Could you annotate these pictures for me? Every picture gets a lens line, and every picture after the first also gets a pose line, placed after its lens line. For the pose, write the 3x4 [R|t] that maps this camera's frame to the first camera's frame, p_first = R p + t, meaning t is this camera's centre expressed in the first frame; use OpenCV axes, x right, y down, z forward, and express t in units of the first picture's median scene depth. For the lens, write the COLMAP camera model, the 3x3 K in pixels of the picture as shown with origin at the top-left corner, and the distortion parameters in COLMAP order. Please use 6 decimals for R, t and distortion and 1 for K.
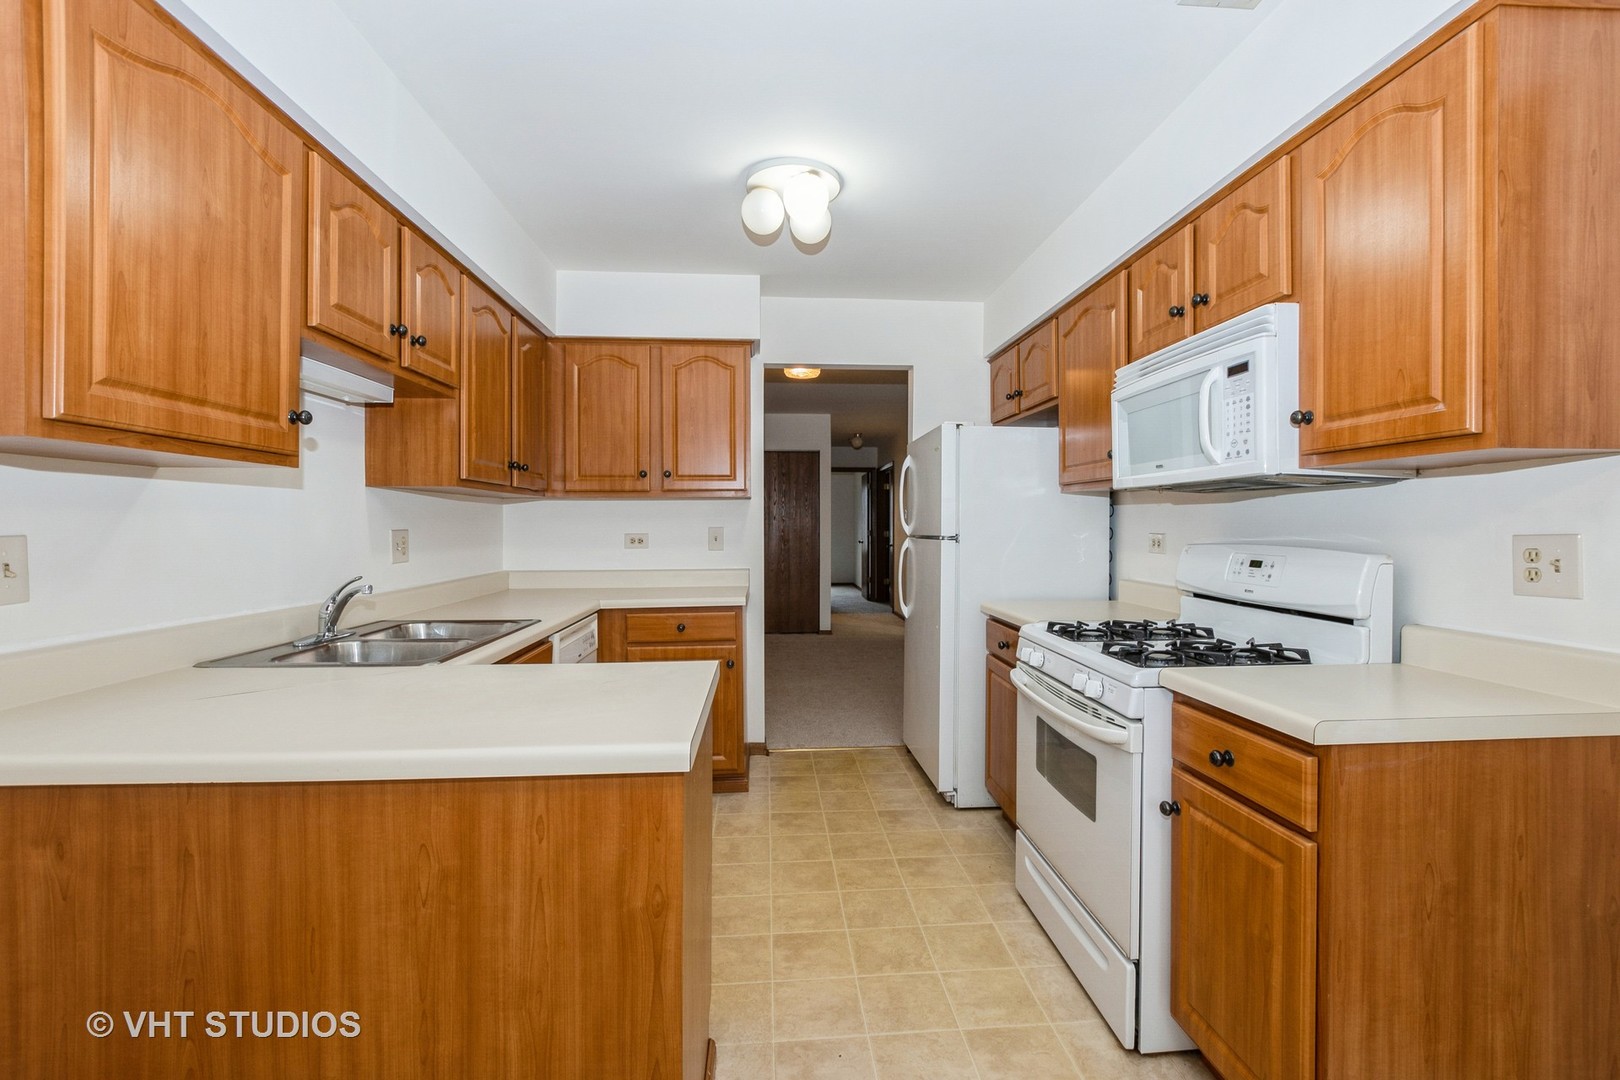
lens RADIAL K [[724.7, 0, 817.9], [0, 724.7, 532.1], [0, 0, 1]] dist [-0.013759, 0.003033]
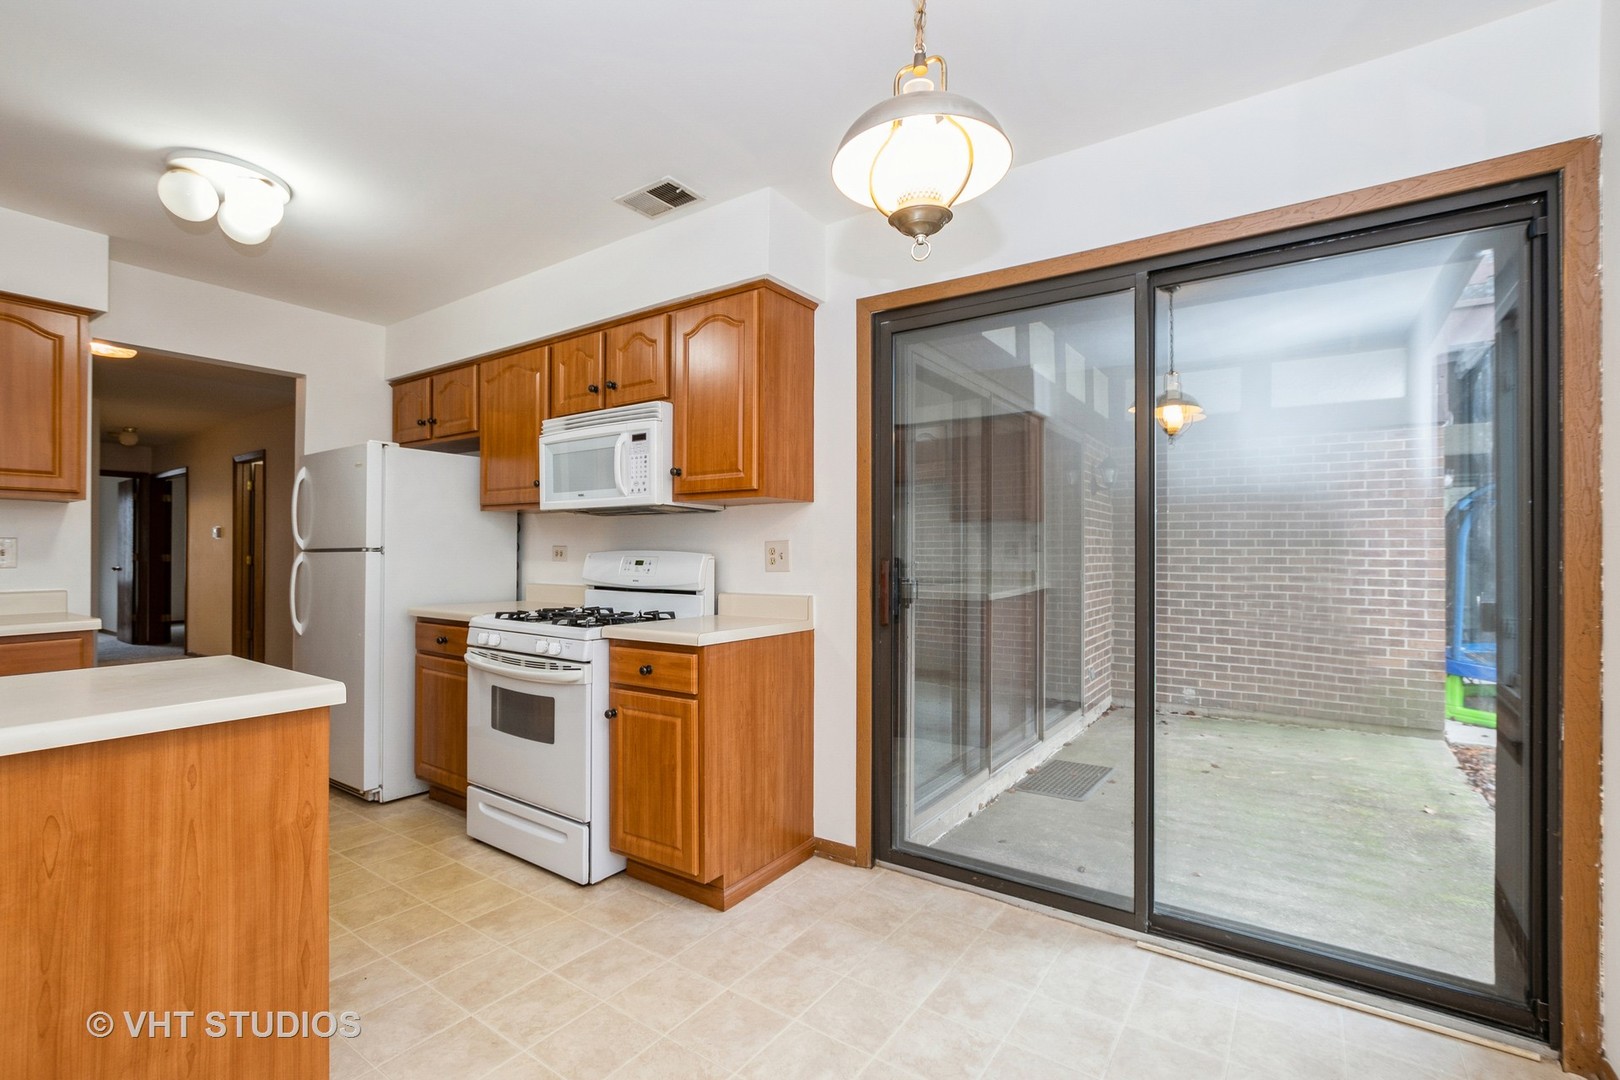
lens RADIAL K [[724.7, 0, 820.4], [0, 724.7, 552.5], [0, 0, 1]] dist [-0.013759, 0.003033]
pose [[0.632135, 0.002190, 0.774855, -0.412815], [0.005342, 0.999960, -0.007185, 0.043322], [-0.774840, 0.008681, 0.632098, -0.325999]]
